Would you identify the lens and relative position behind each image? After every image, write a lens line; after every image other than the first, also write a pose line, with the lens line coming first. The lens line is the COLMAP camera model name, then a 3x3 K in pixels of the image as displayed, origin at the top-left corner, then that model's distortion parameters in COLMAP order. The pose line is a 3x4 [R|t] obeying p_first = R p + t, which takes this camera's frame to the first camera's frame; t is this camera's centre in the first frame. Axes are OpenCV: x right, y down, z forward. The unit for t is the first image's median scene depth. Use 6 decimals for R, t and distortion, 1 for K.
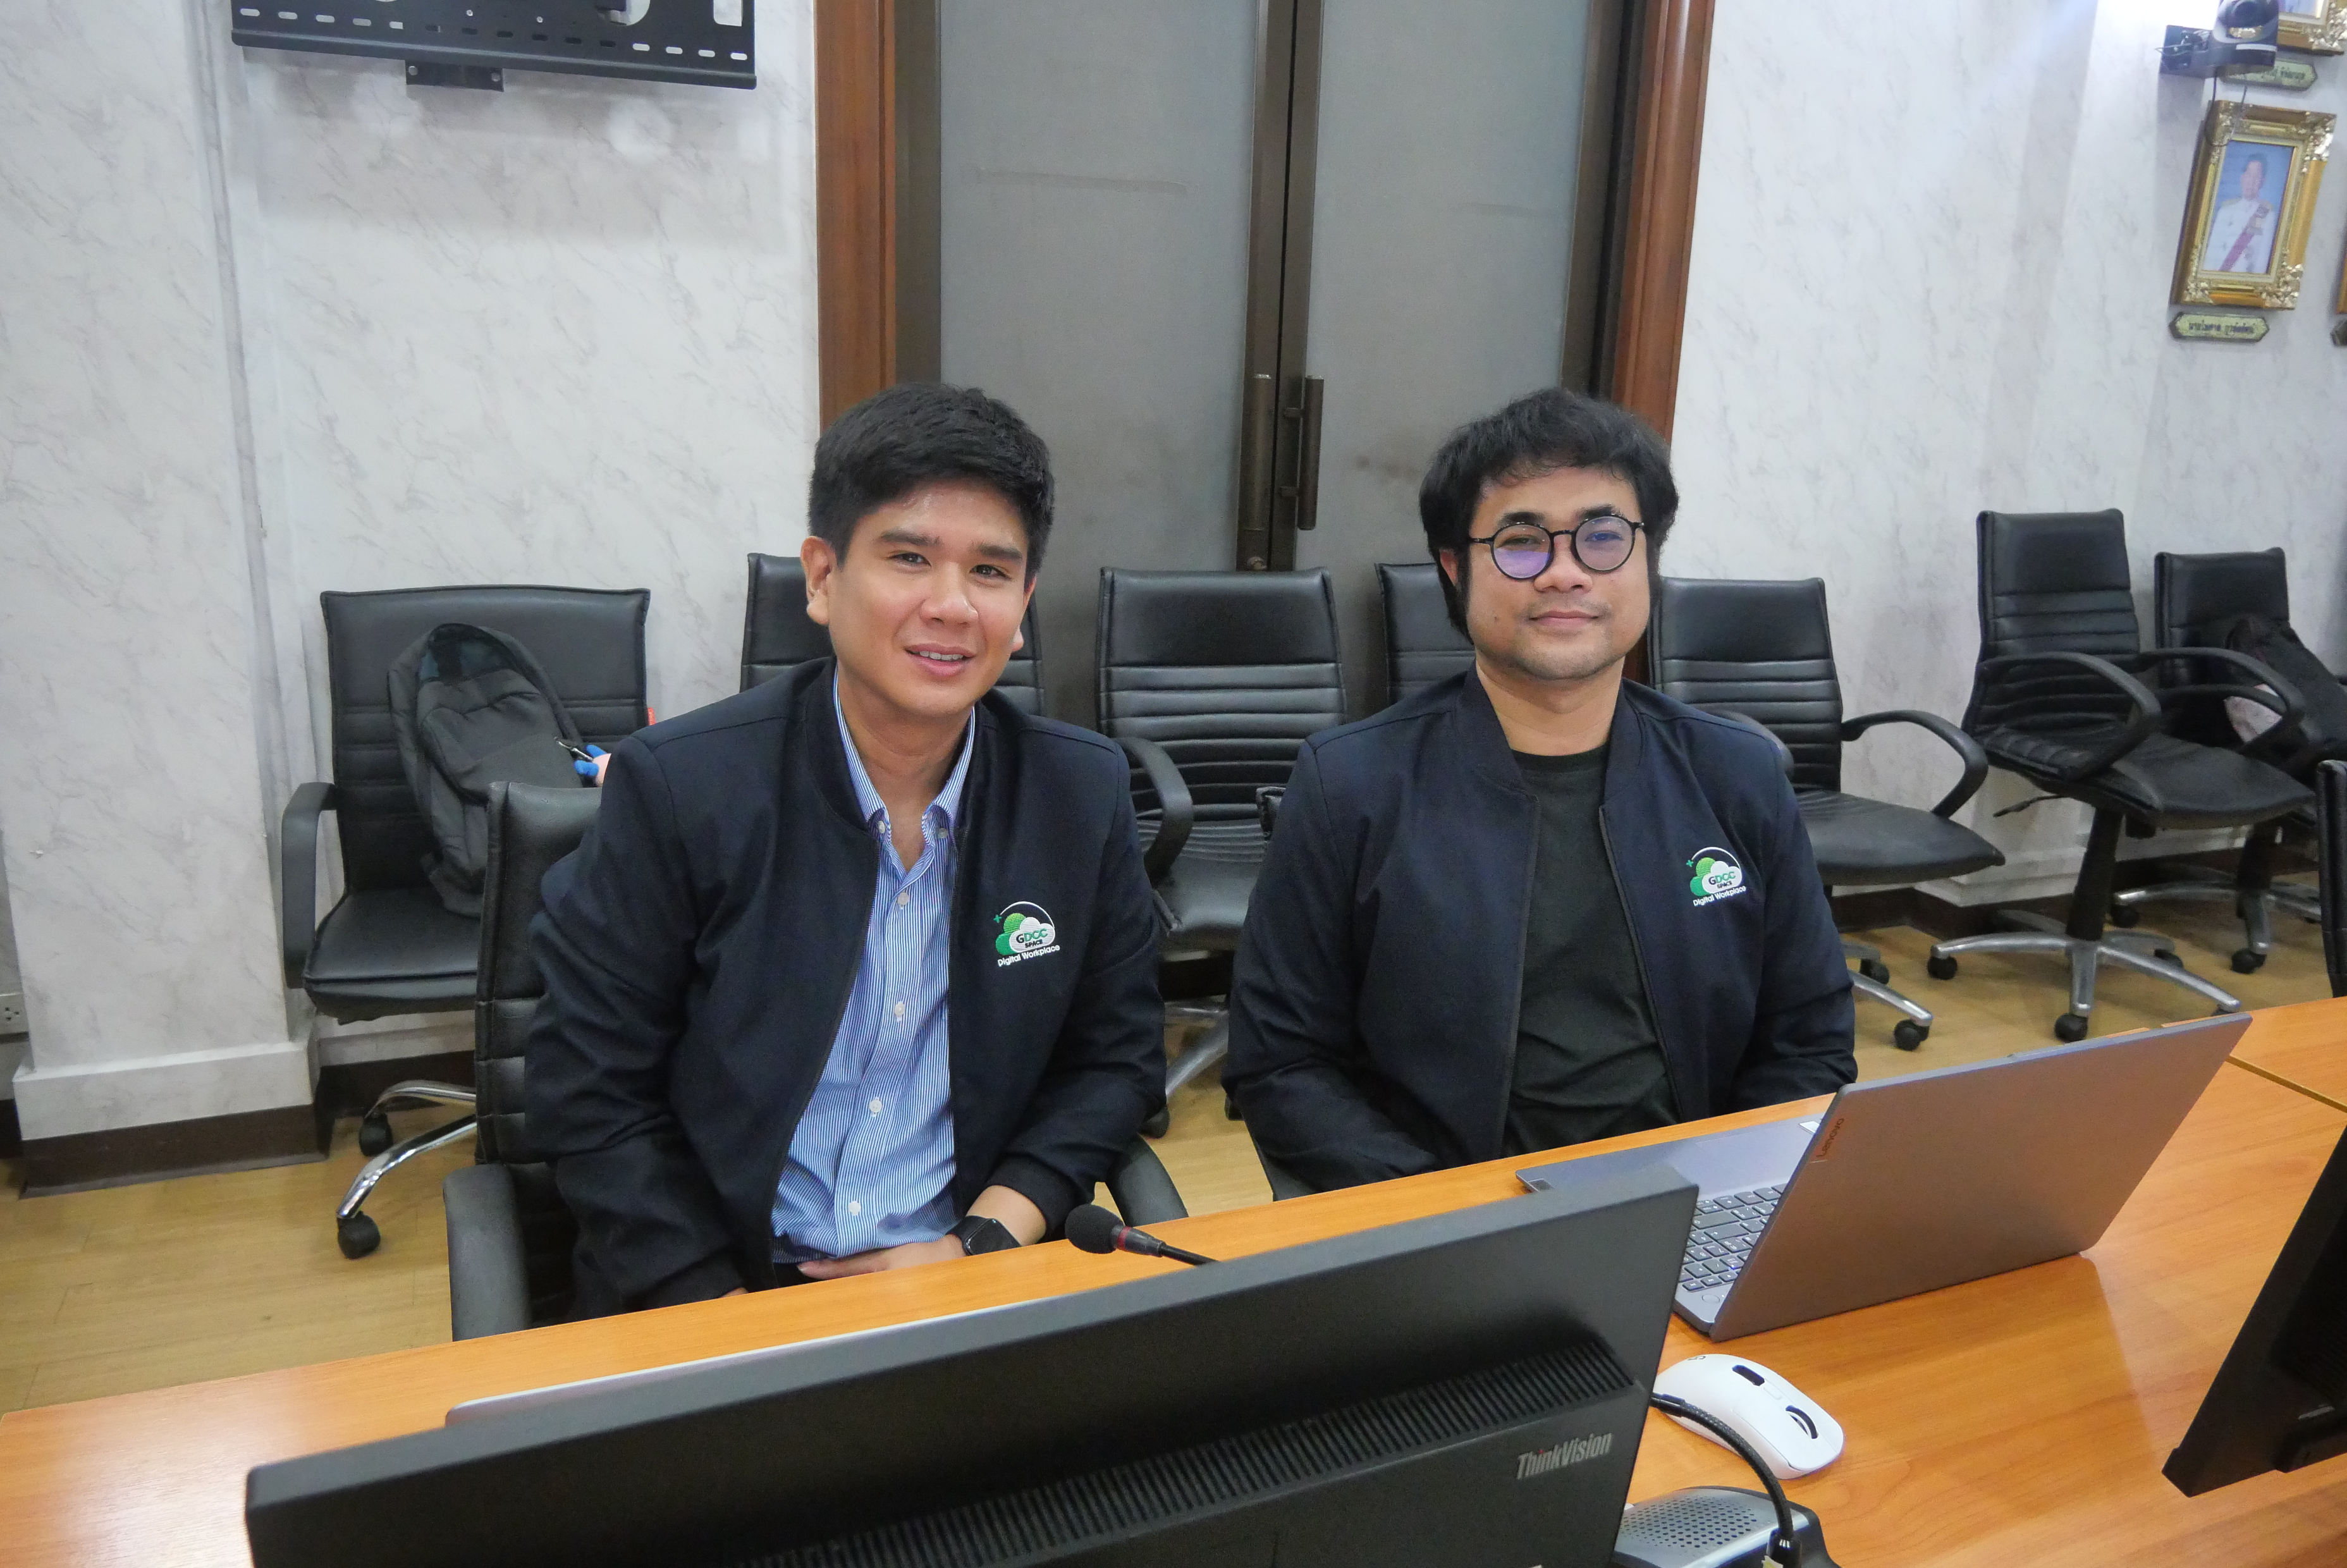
lens RADIAL K [[1739.6, 0, 1185.1], [0, 1739.6, 790.0], [0, 0, 1]] dist [-0.057017, 0.034823]
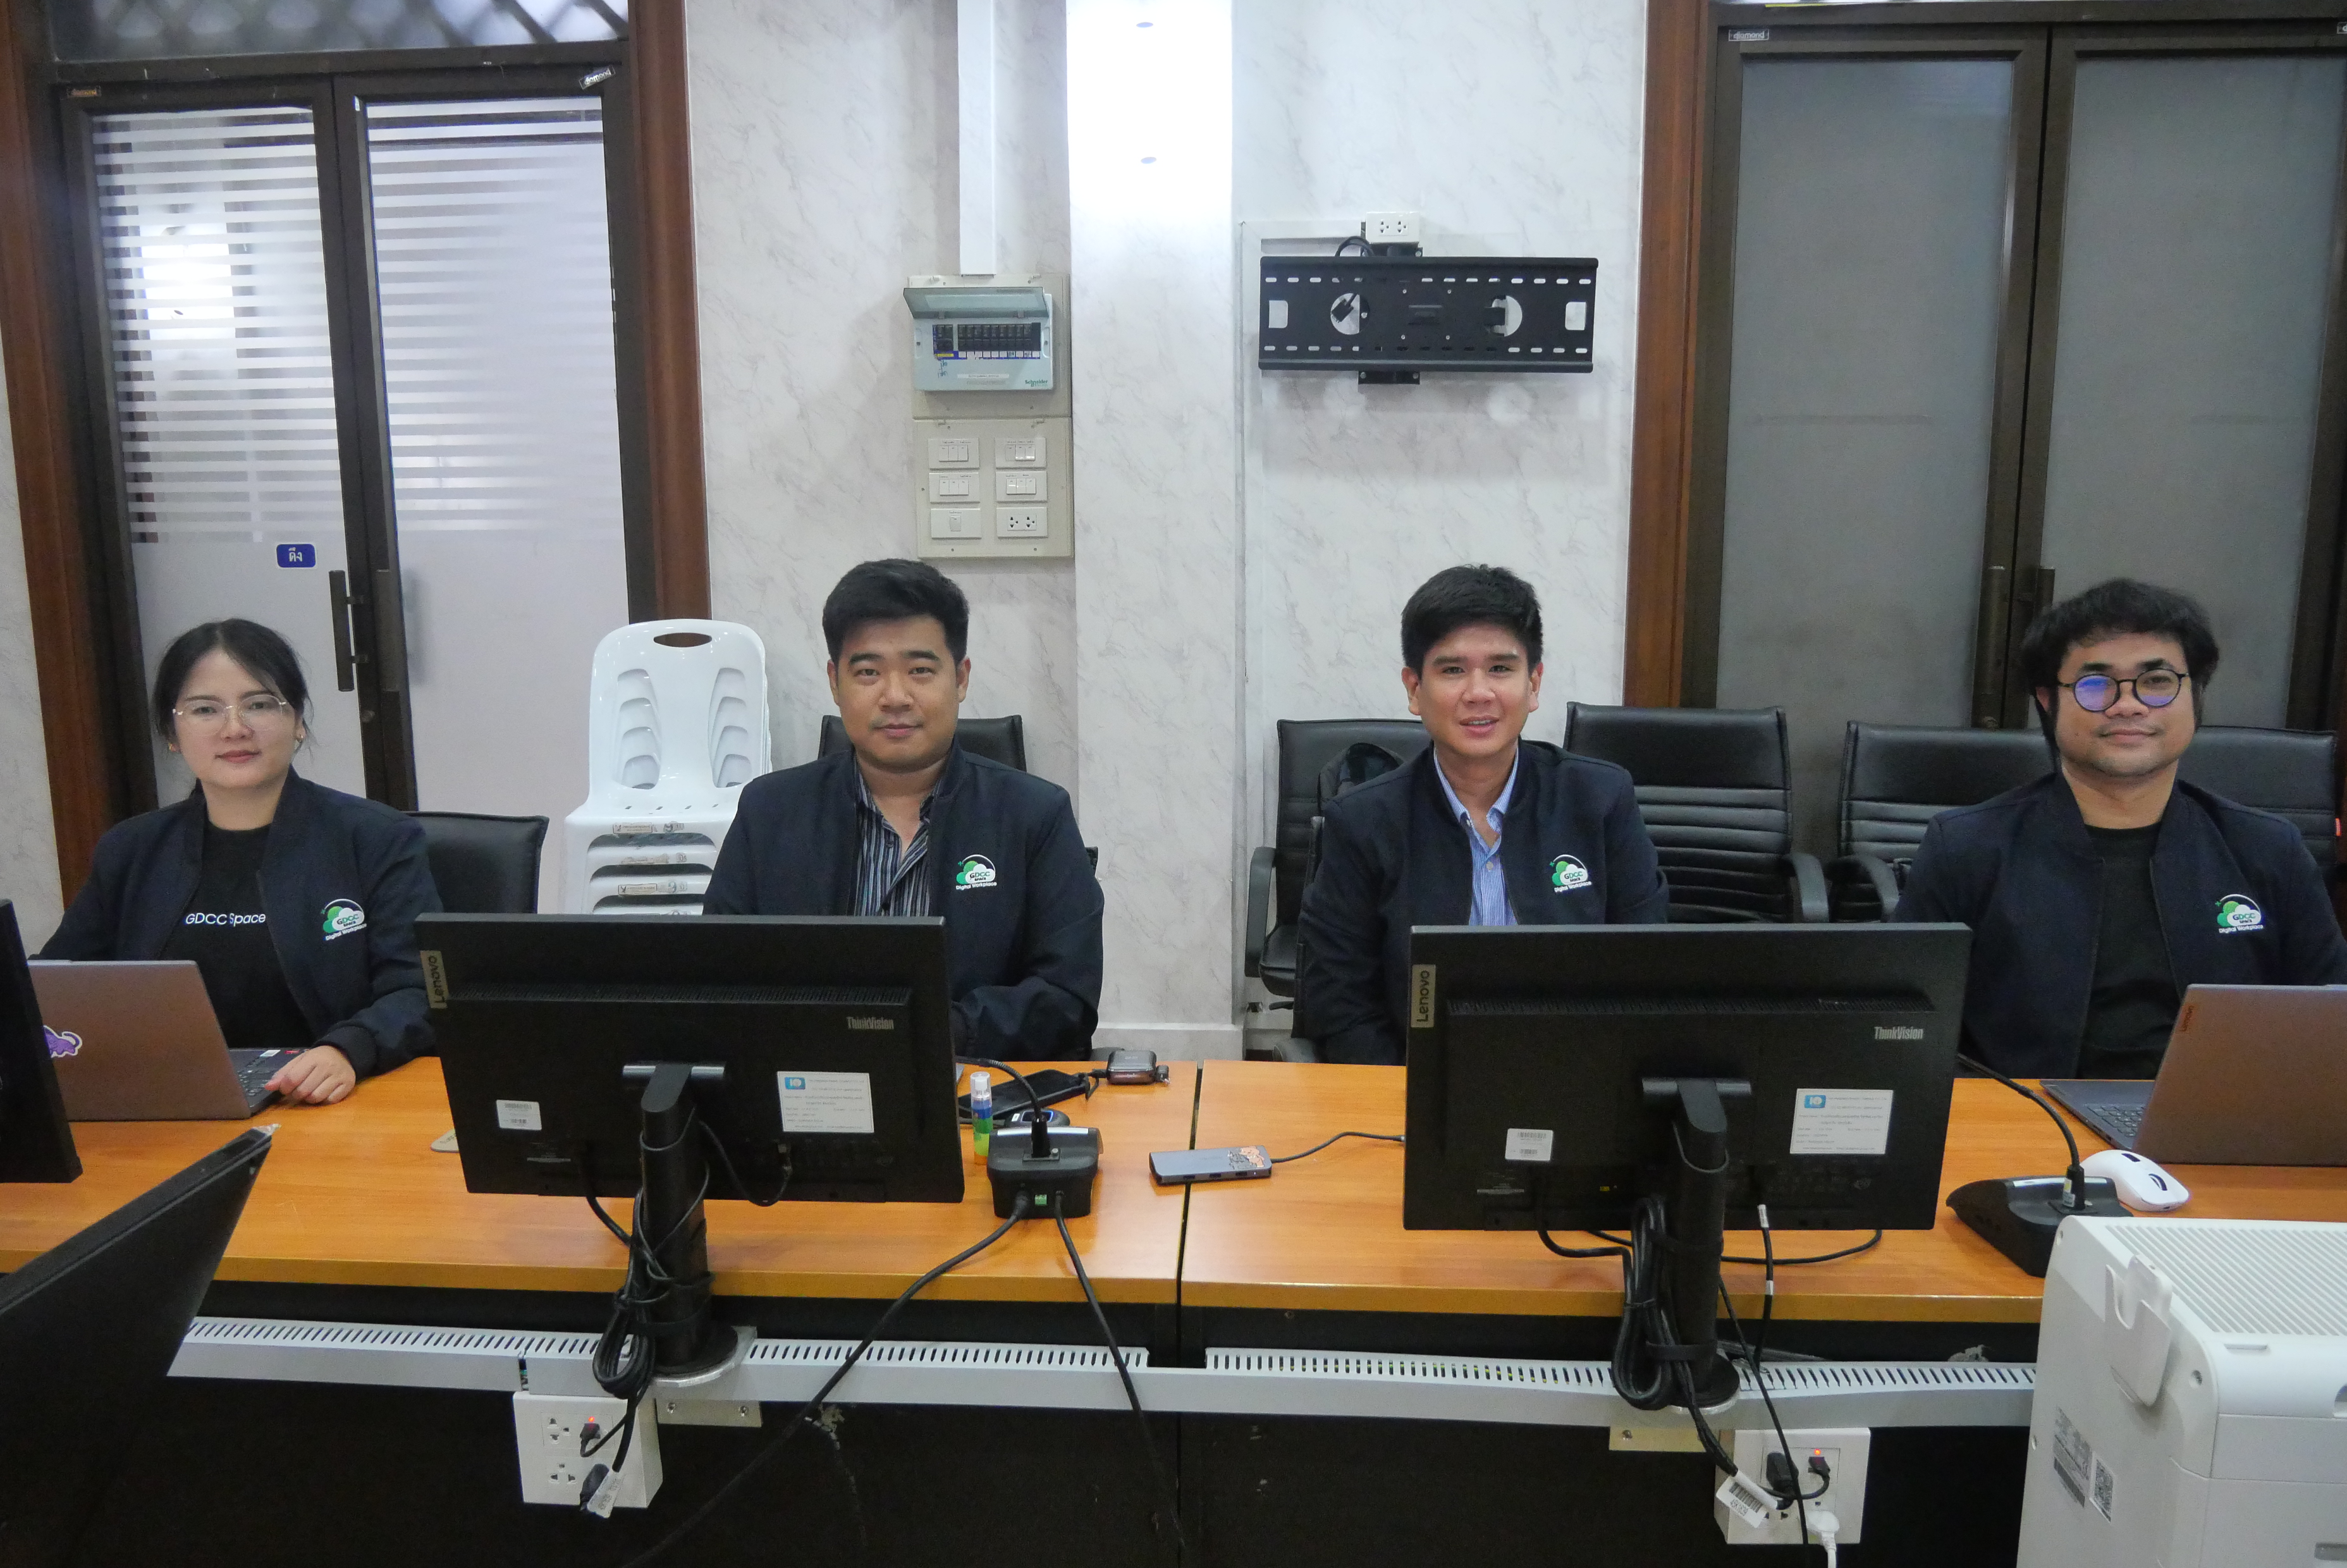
lens RADIAL K [[1739.6, 0, 1167.3], [0, 1739.6, 800.1], [0, 0, 1]] dist [-0.057017, 0.034823]
pose [[0.893359, 0.040129, -0.447548, 0.086745], [-0.084187, 0.993315, -0.078983, 0.080964], [0.441387, 0.108238, 0.890765, -0.375833]]
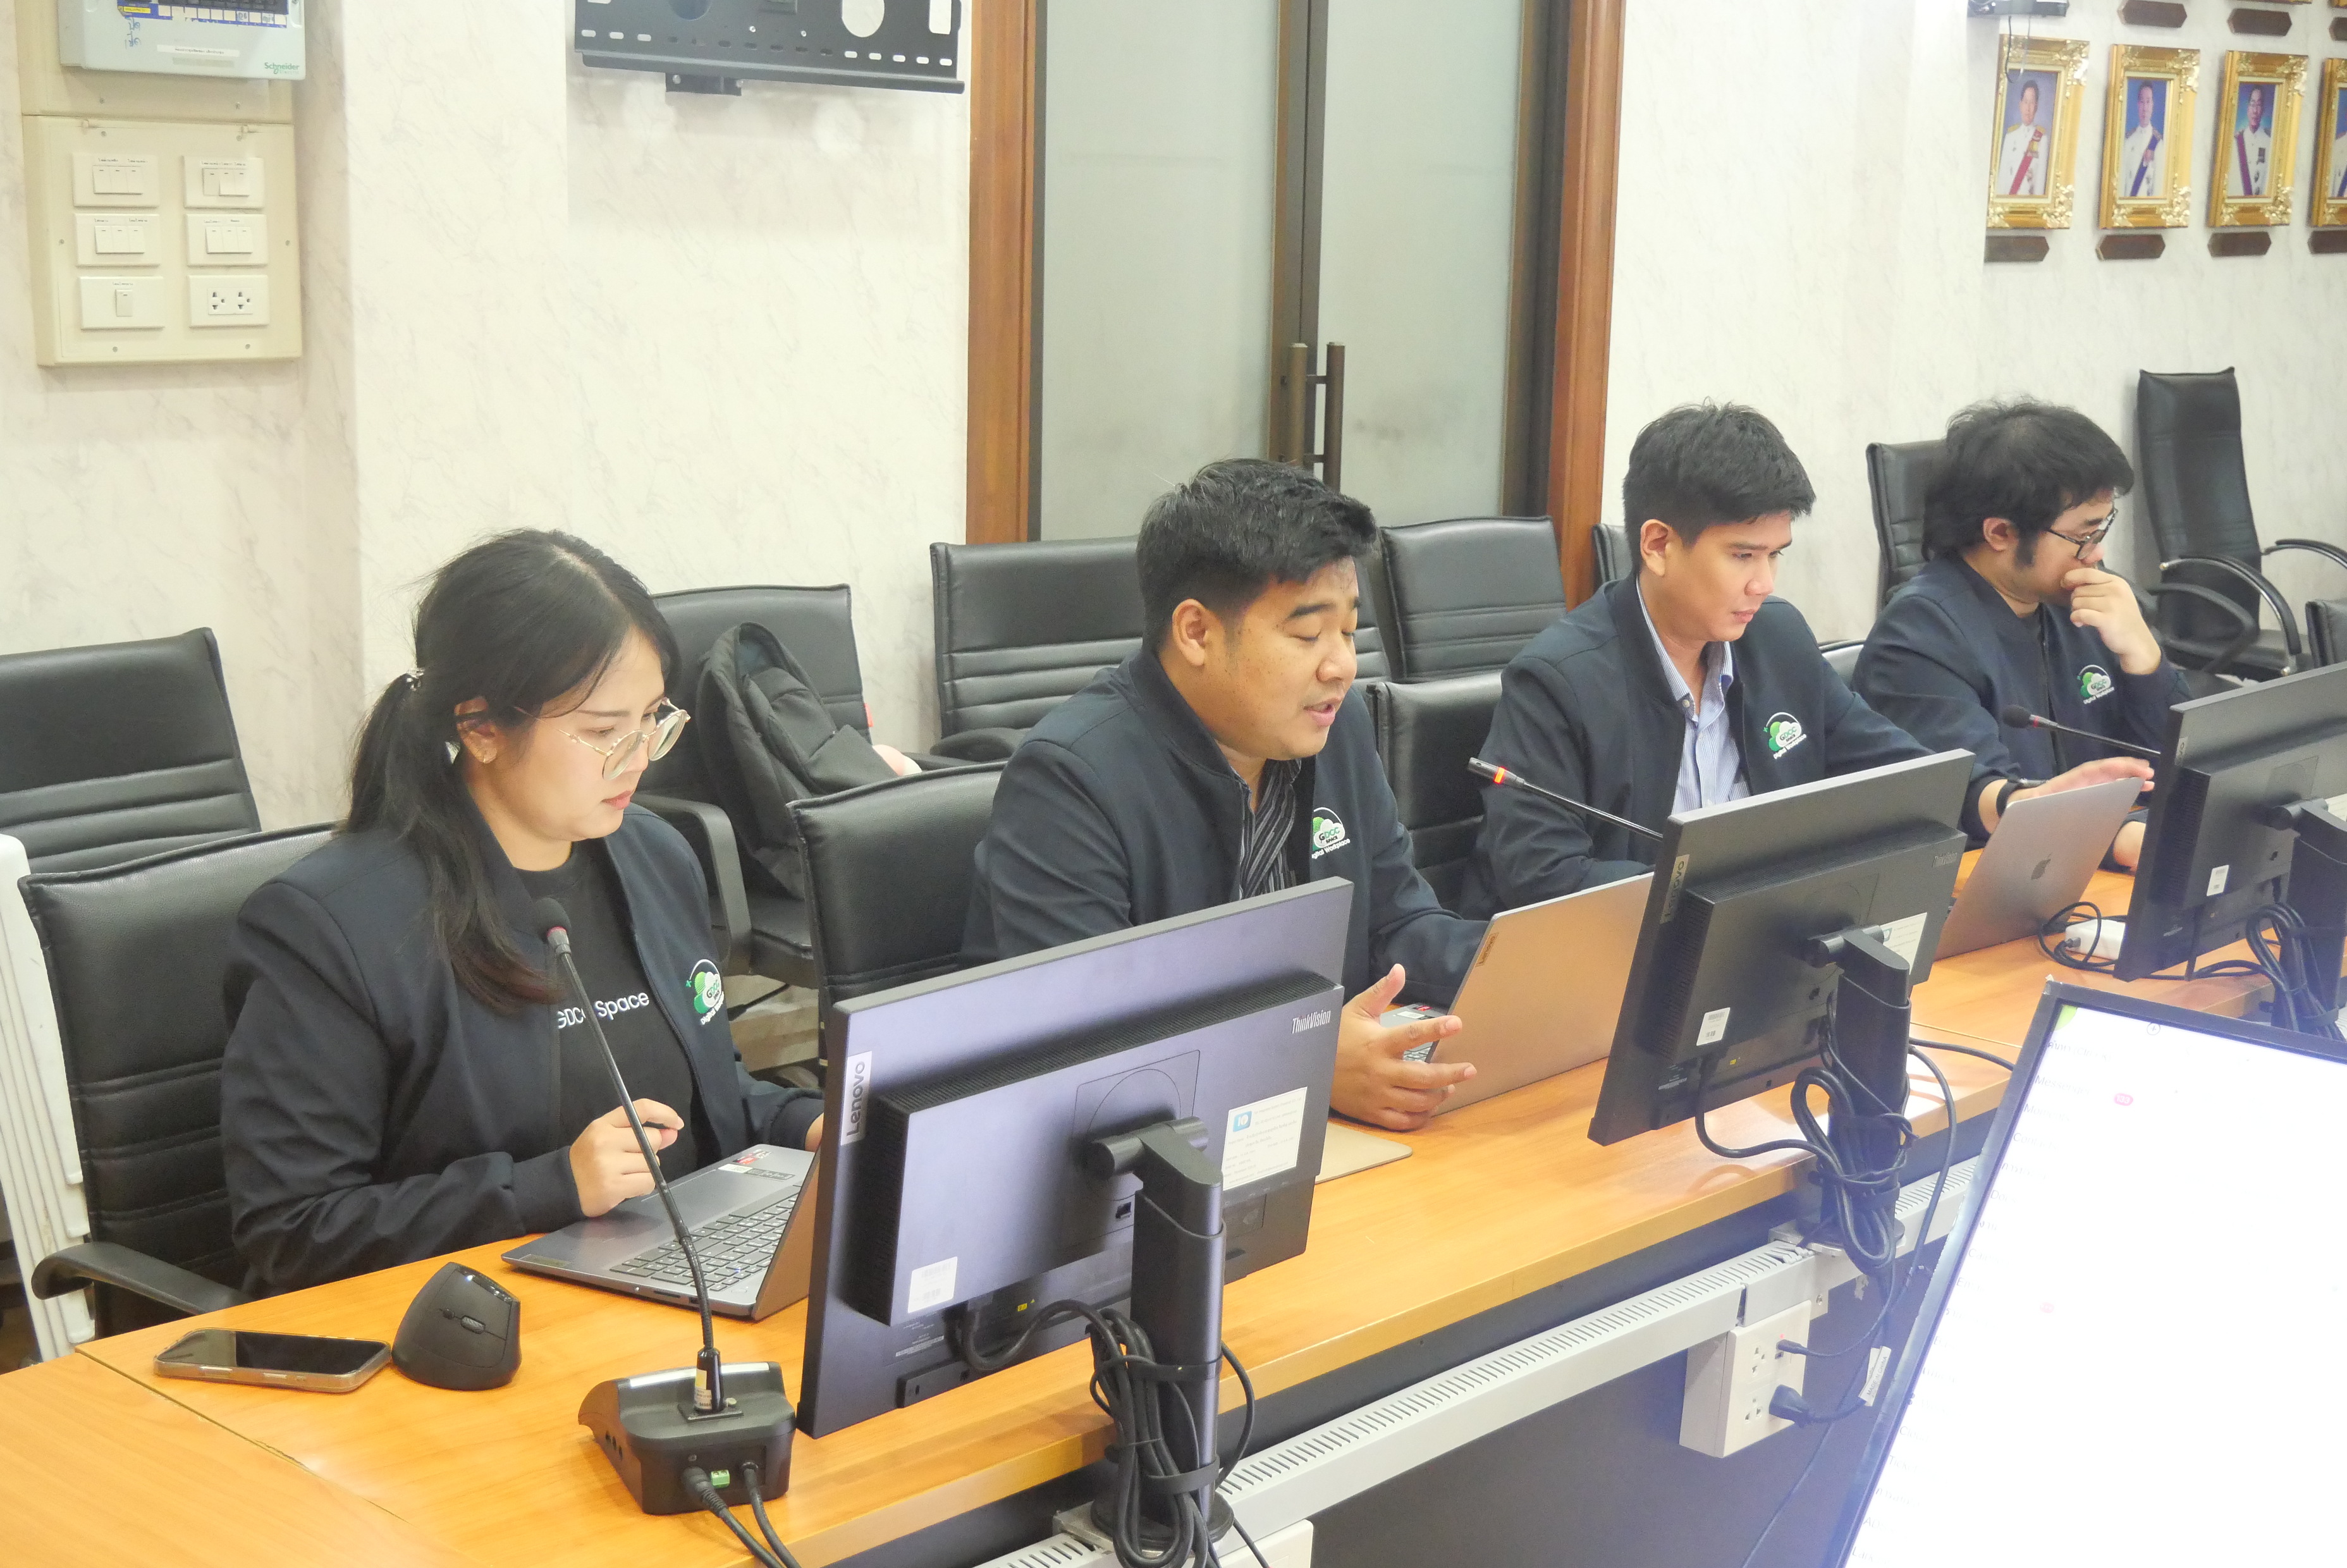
lens RADIAL K [[3205.1, 0, 1115.3], [0, 3205.1, 731.8], [0, 0, 1]] dist [0.078520, 0.000000]
pose [[0.920095, -0.077227, 0.384008, -0.941668], [0.107482, 0.992518, -0.057928, 0.096038], [-0.376661, 0.094574, 0.921511, -0.784509]]
